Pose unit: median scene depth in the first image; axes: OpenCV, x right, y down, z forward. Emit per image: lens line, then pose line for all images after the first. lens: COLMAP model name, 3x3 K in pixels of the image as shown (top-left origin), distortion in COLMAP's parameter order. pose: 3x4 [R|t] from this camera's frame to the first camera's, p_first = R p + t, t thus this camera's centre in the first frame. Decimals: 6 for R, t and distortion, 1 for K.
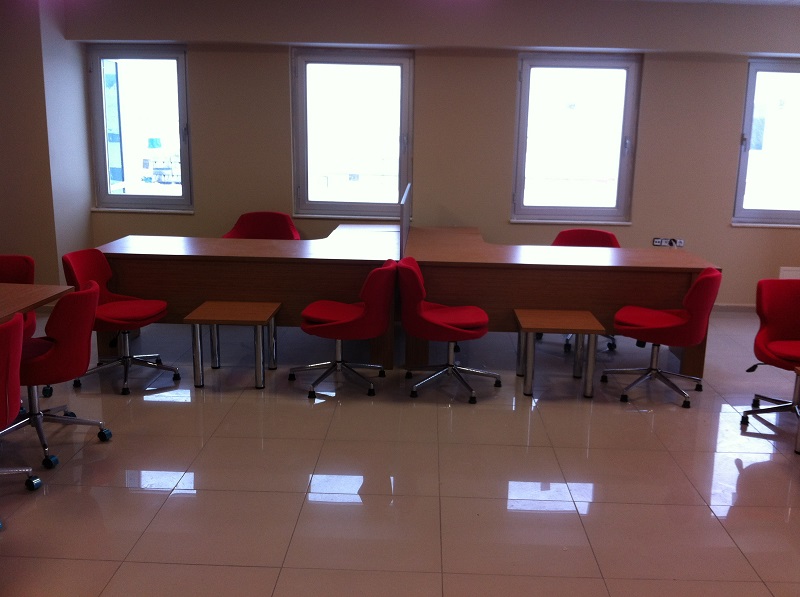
lens RADIAL K [[758.0, 0, 397.0], [0, 758.0, 302.7], [0, 0, 1]] dist [0.098200, -0.302485]
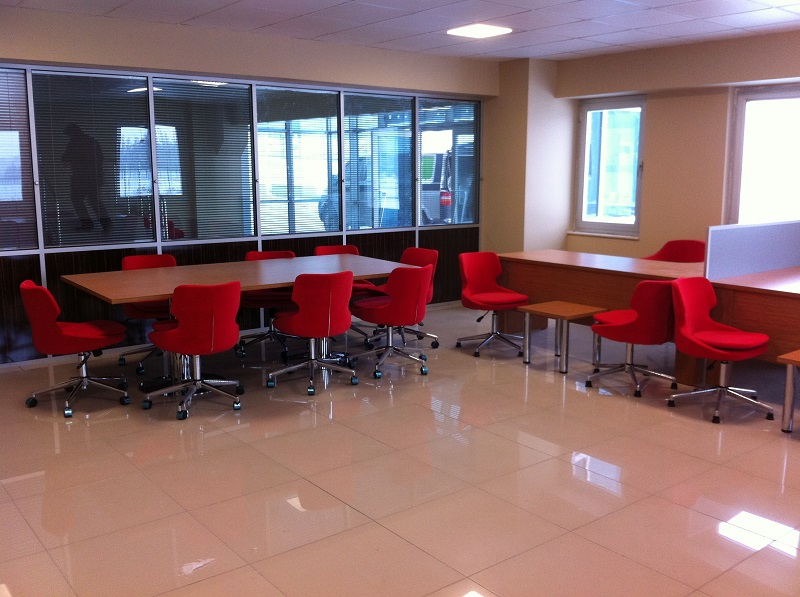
lens RADIAL K [[777.7, 0, 414.8], [0, 777.7, 295.2], [0, 0, 1]] dist [0.135607, -0.355824]
pose [[0.646234, 0.104971, -0.755885, 0.761058], [-0.153526, 0.988127, 0.005967, 0.021631], [0.747537, 0.112192, 0.654677, -0.027265]]
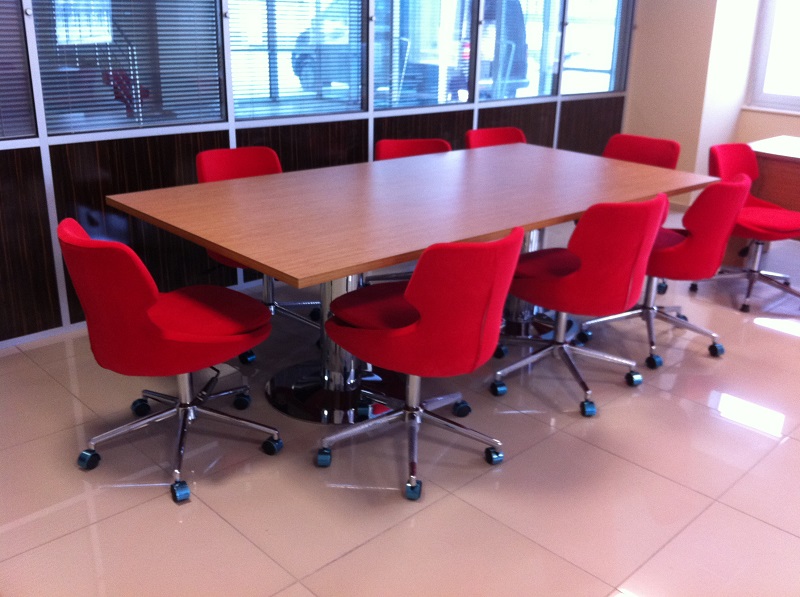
lens RADIAL K [[777.7, 0, 414.8], [0, 777.7, 295.2], [0, 0, 1]] dist [0.135607, -0.355824]
pose [[0.726681, 0.230699, -0.647081, -0.047396], [-0.163686, 0.972944, 0.163055, 0.015685], [0.667190, -0.012571, 0.744782, 0.066603]]
